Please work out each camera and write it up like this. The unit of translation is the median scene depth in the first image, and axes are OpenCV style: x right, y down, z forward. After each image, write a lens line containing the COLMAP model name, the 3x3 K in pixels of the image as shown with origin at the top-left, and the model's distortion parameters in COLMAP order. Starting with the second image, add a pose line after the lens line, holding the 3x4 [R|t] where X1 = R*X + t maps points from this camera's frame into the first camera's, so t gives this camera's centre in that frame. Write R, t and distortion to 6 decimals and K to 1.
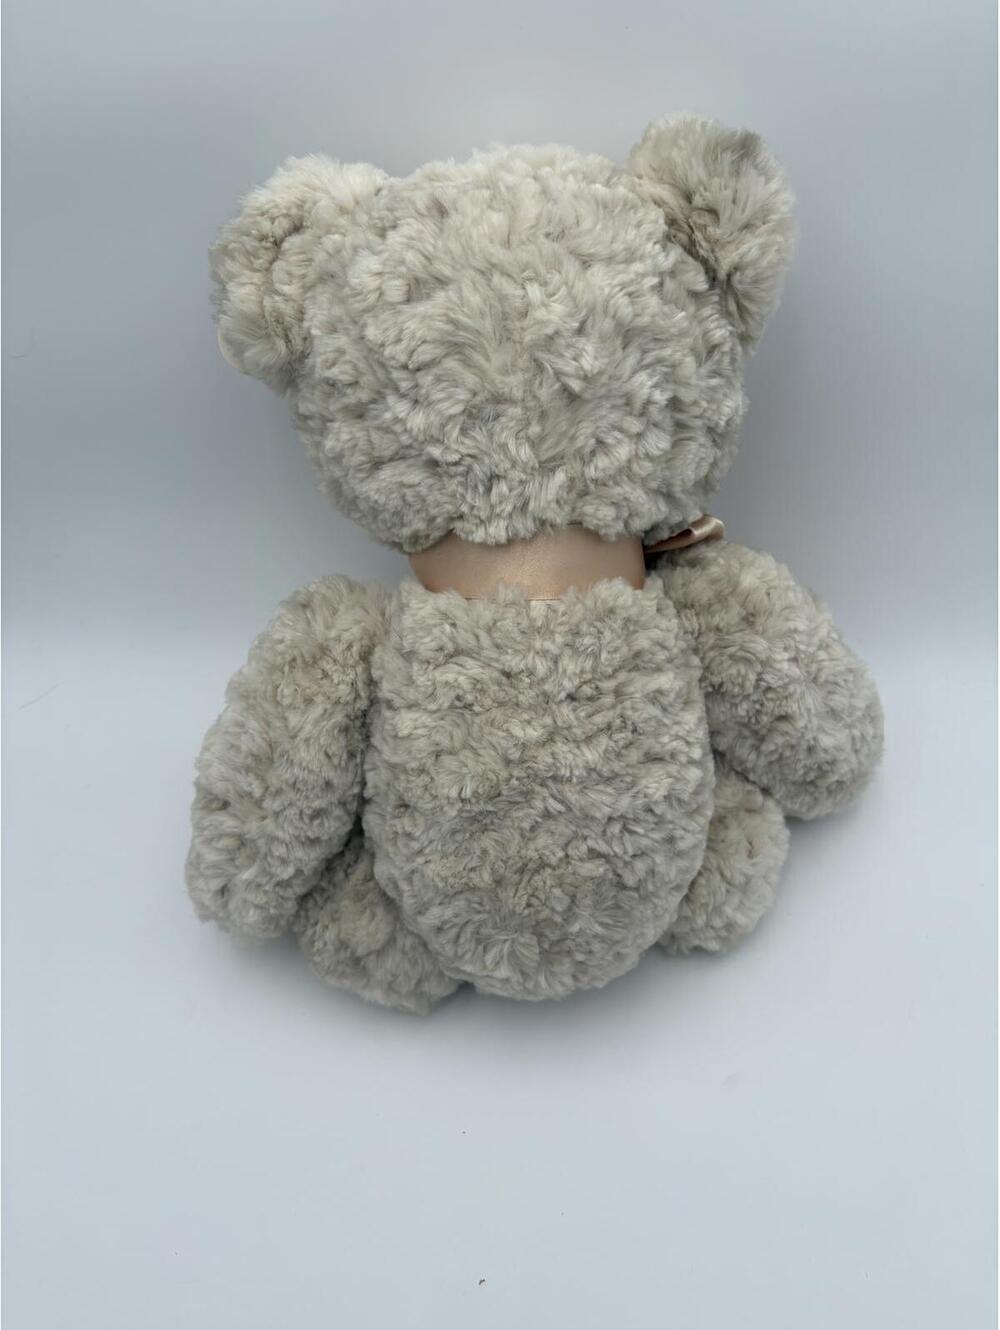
lens RADIAL K [[1166.7, 0, 502.2], [0, 1166.7, 645.4], [0, 0, 1]] dist [0.152505, -0.803829]
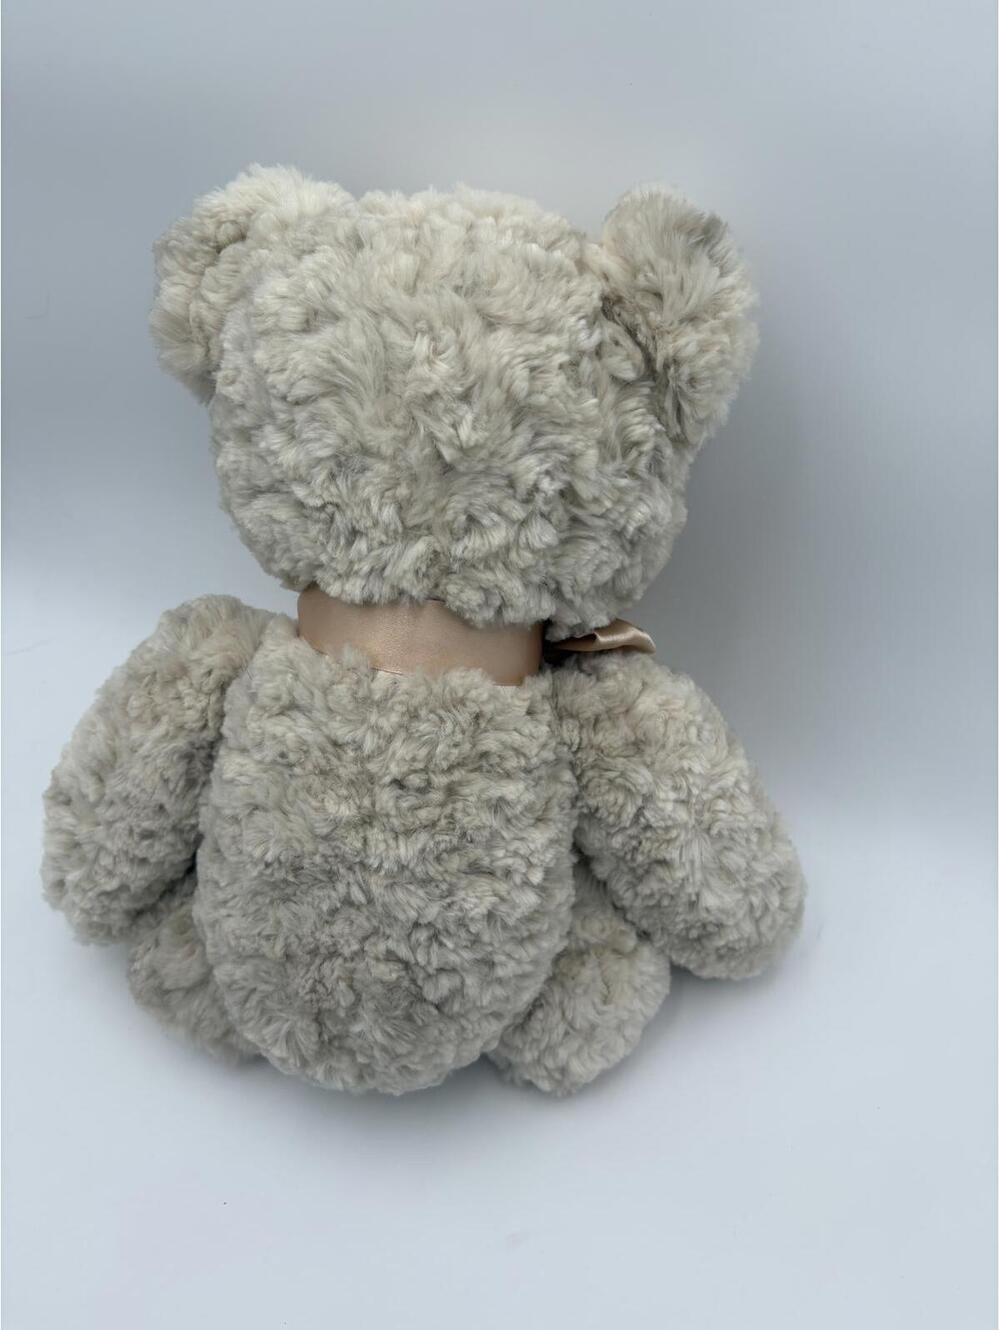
lens RADIAL K [[1166.7, 0, 502.2], [0, 1166.7, 645.4], [0, 0, 1]] dist [0.152505, -0.803829]
pose [[0.958766, 0.229094, -0.168175, 0.265151], [-0.233118, 0.972439, -0.004315, -0.075412], [0.162552, 0.043341, 0.985748, 0.103653]]
